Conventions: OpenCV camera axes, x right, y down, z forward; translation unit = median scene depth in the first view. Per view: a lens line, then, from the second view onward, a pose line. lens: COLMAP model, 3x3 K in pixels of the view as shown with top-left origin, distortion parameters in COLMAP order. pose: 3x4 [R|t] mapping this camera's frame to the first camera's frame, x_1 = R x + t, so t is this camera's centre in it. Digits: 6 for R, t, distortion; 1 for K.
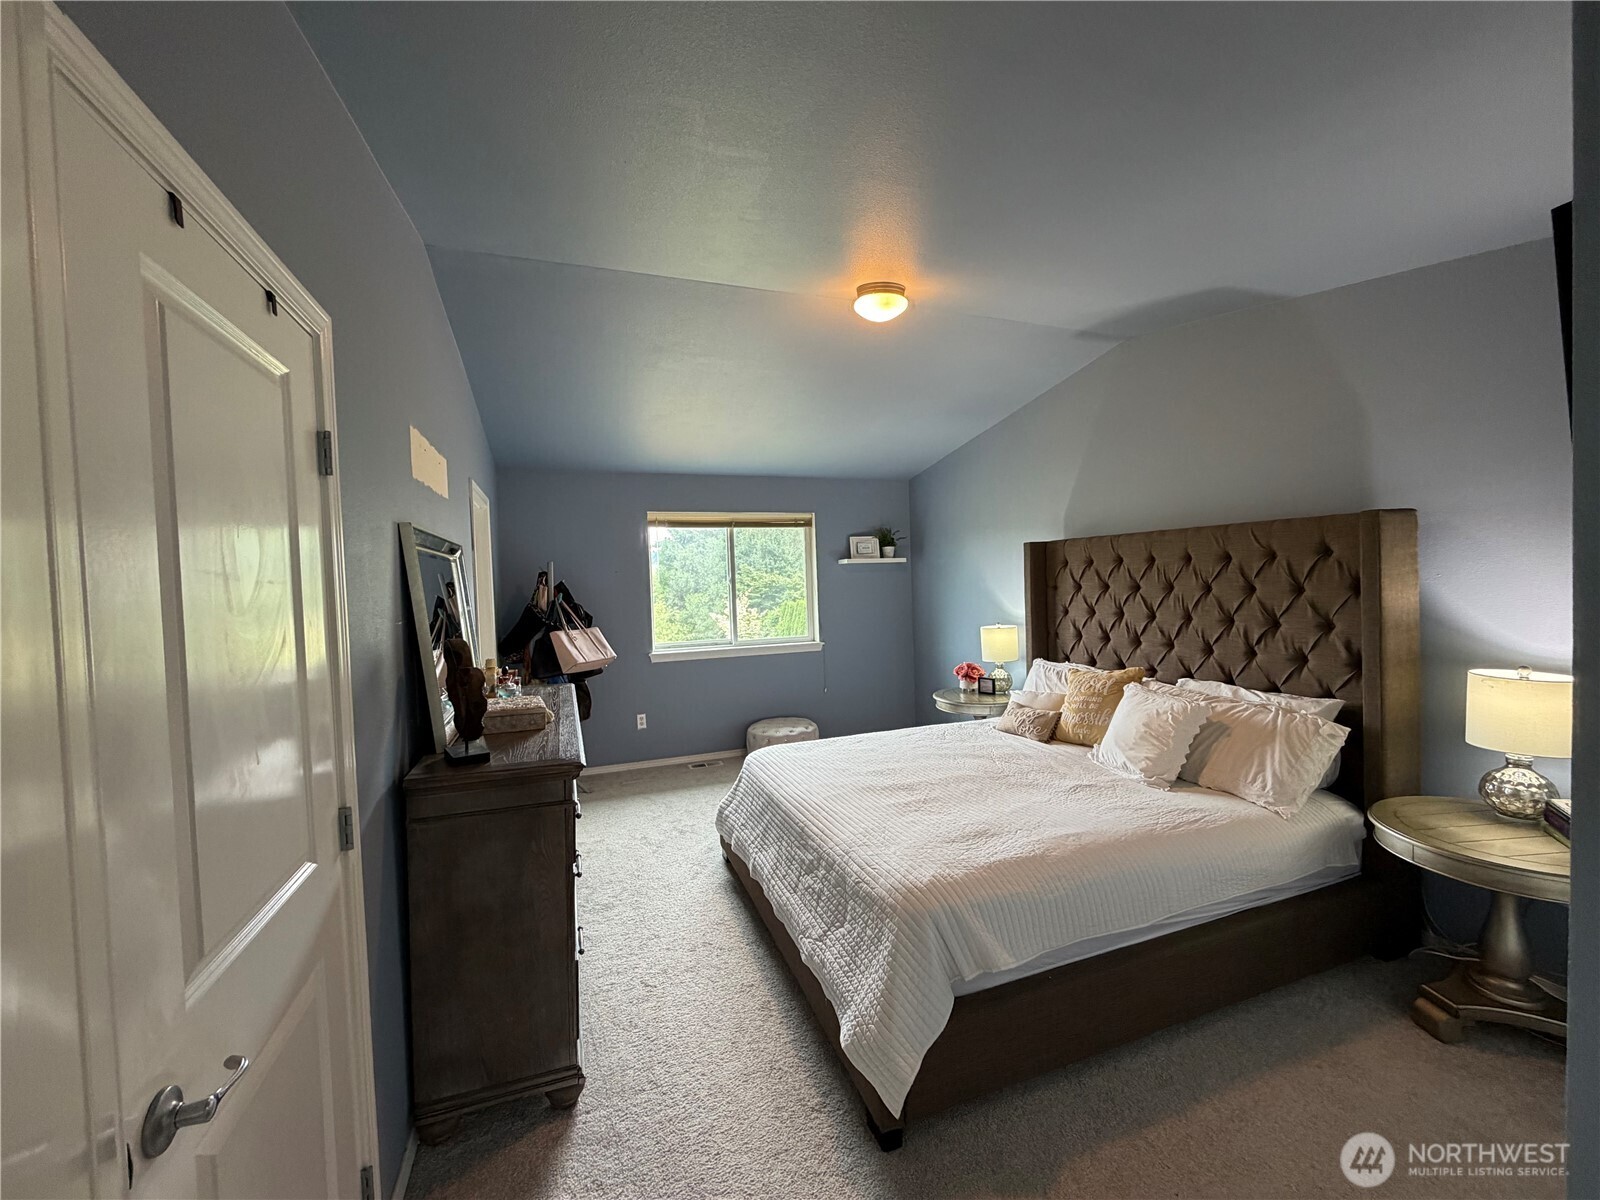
lens RADIAL K [[636.6, 0, 798.6], [0, 636.6, 597.9], [0, 0, 1]] dist [0.000057, -0.000249]
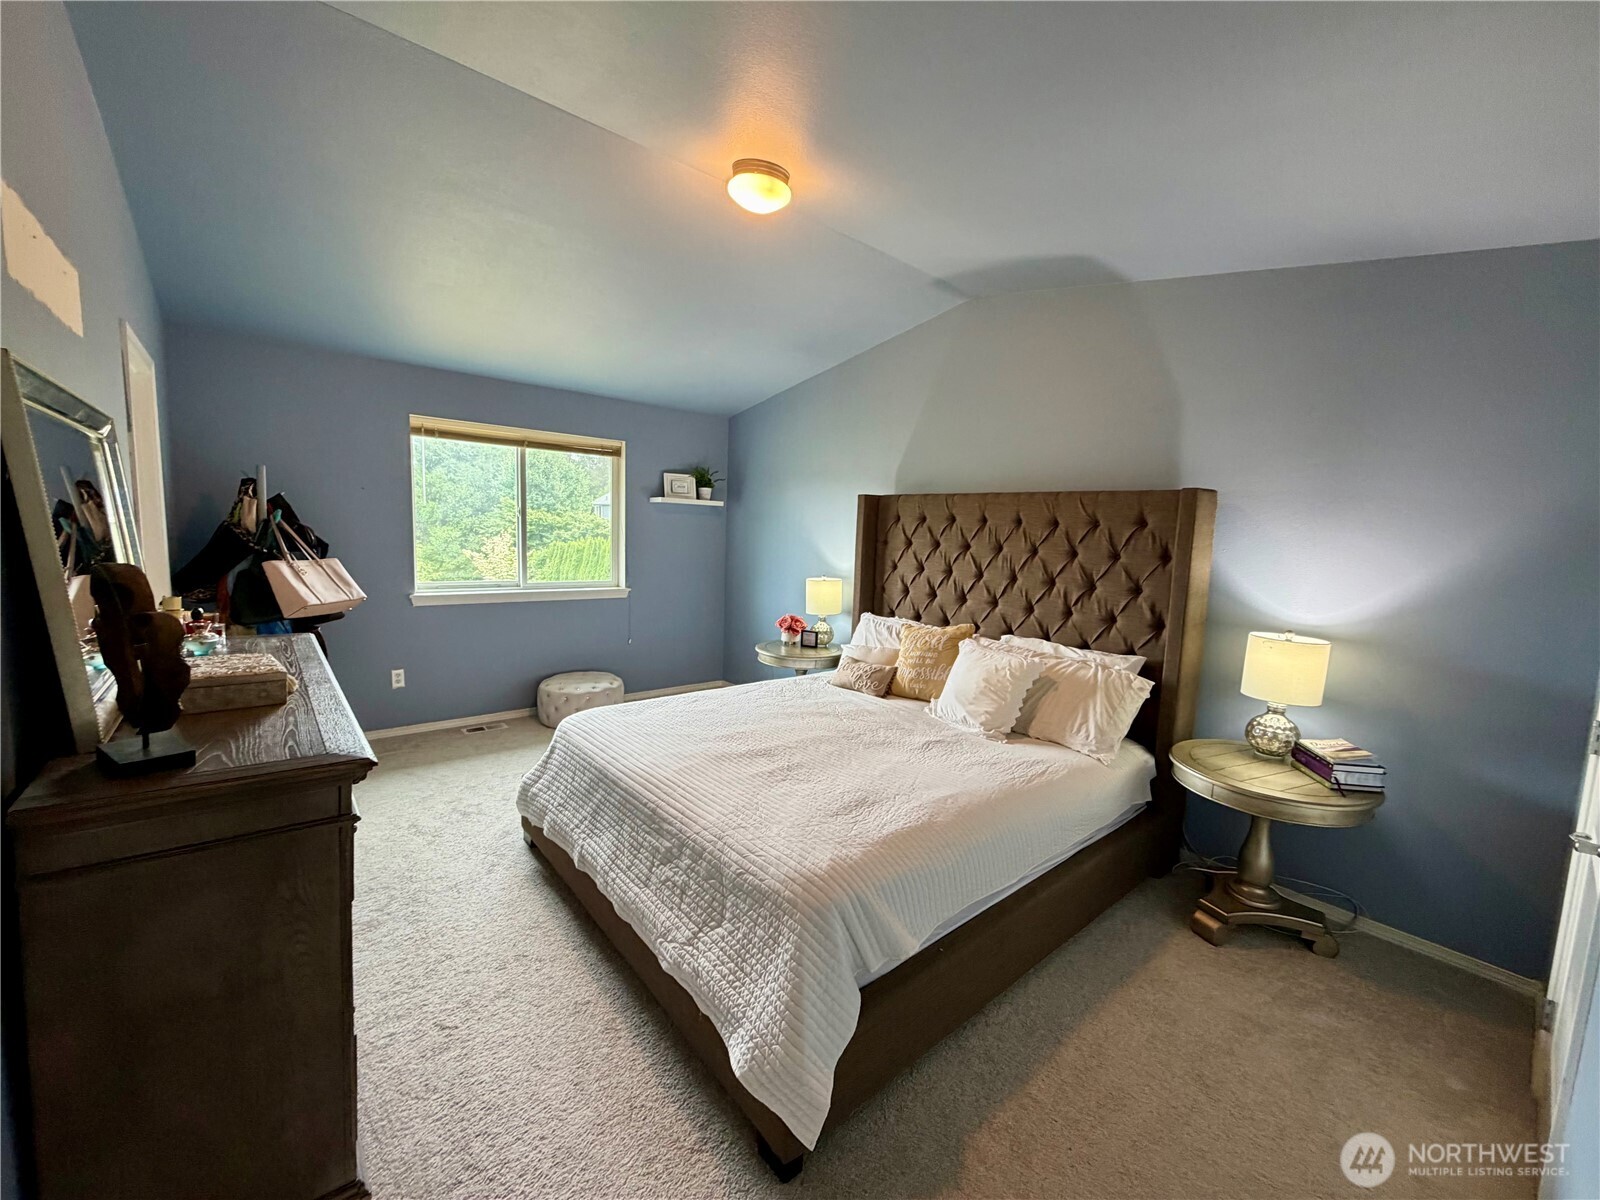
lens RADIAL K [[636.6, 0, 797.9], [0, 636.6, 599.1], [0, 0, 1]] dist [0.000057, -0.000249]
pose [[0.937583, 0.029569, 0.346503, -0.108983], [-0.058182, 0.995672, 0.072465, 0.013005], [-0.342861, -0.088102, 0.935246, 0.165982]]
